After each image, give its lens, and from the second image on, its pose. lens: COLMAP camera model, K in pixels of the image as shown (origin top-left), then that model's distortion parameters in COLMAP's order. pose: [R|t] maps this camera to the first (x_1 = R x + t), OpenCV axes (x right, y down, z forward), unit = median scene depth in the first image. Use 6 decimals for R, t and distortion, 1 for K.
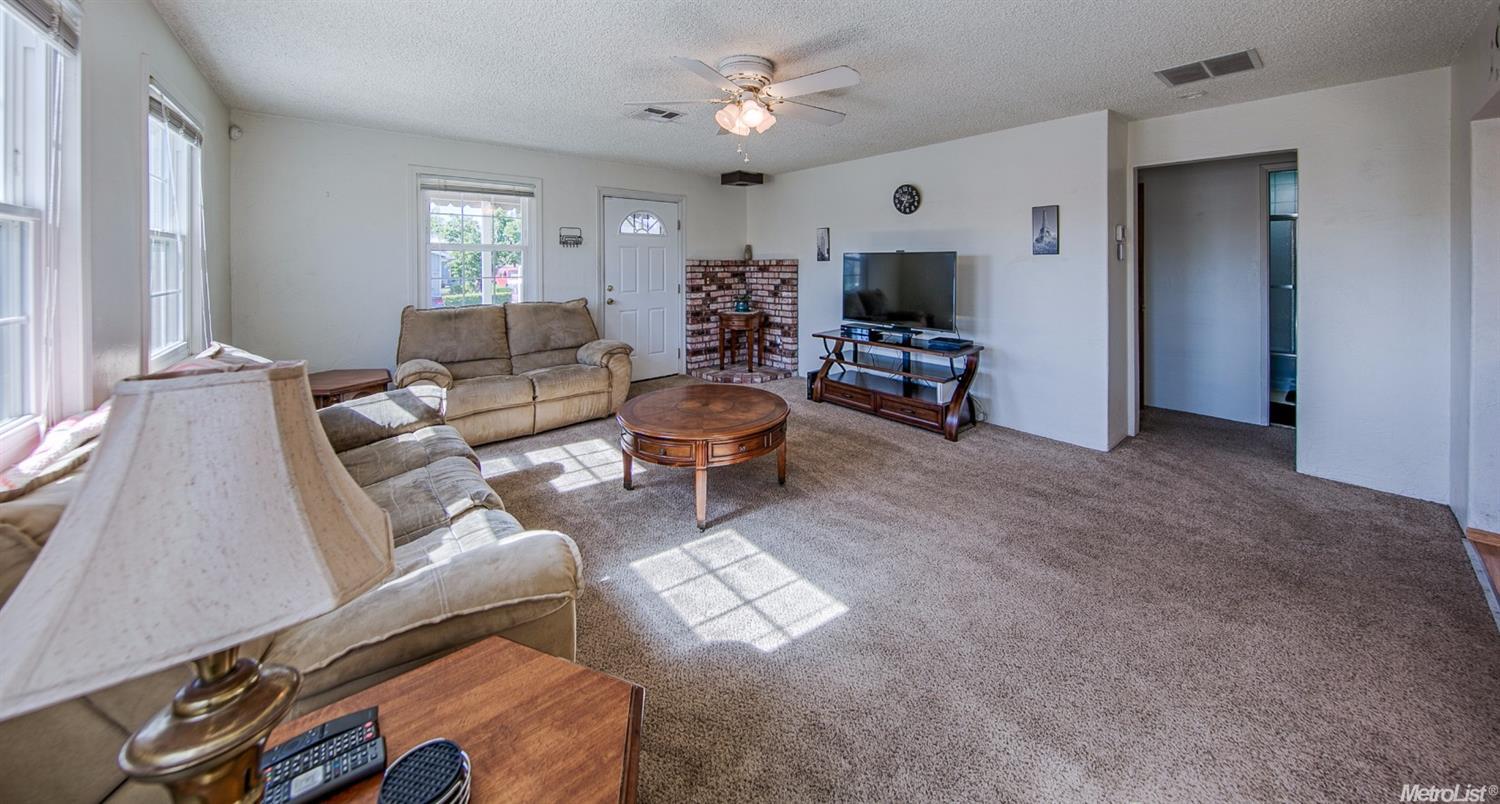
lens RADIAL K [[478.6, 0, 752.0], [0, 478.6, 268.5], [0, 0, 1]] dist [-0.017644, -0.000012]
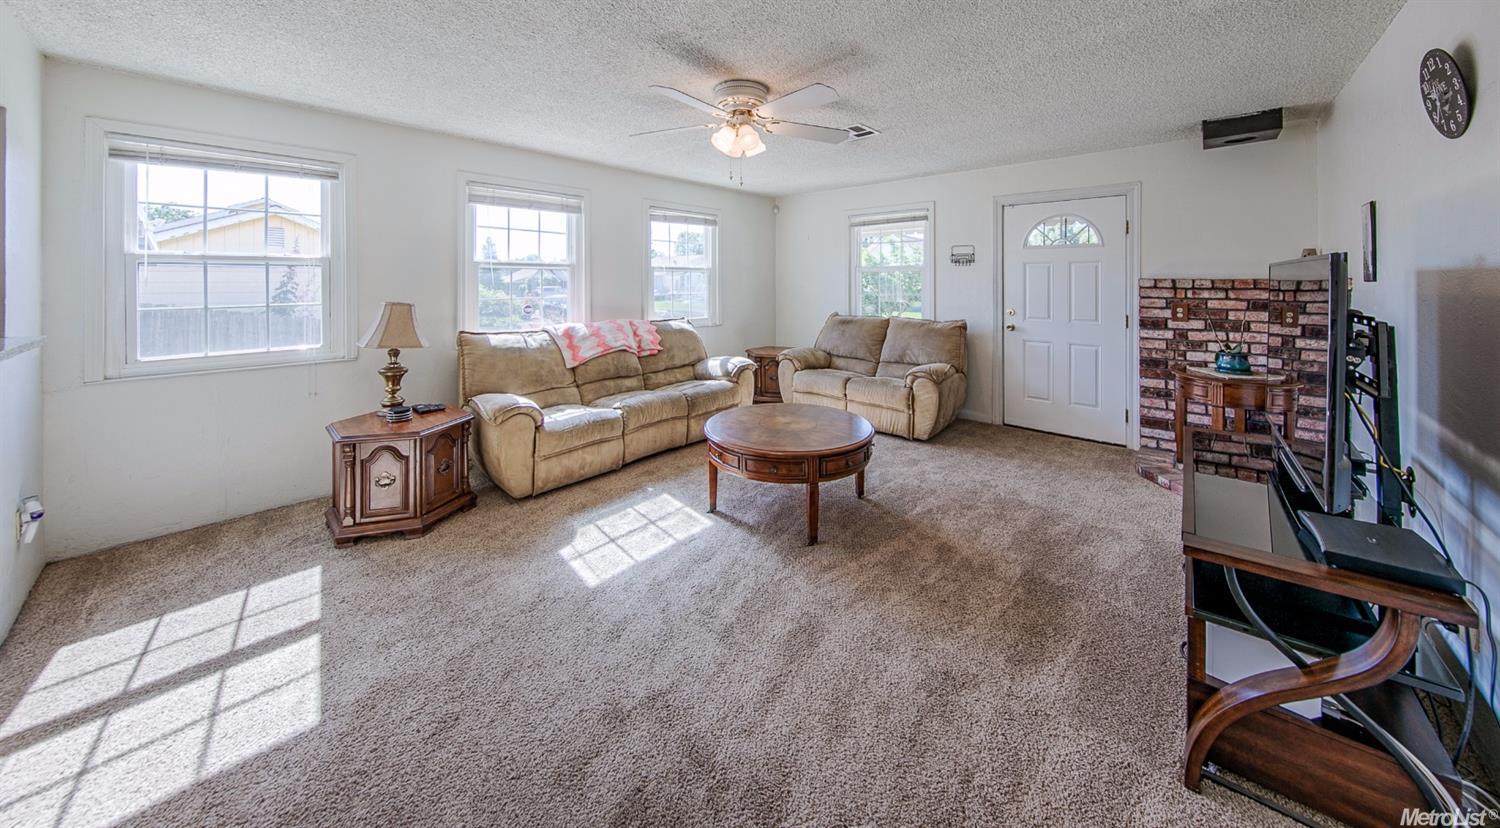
lens RADIAL K [[488.8, 0, 770.3], [0, 488.8, 280.1], [0, 0, 1]] dist [0.001473, -0.000057]
pose [[0.160561, 0.002169, -0.987024, 0.561770], [-0.013897, 0.999903, -0.000063, -0.010897], [0.986928, 0.013727, 0.160576, 0.481242]]
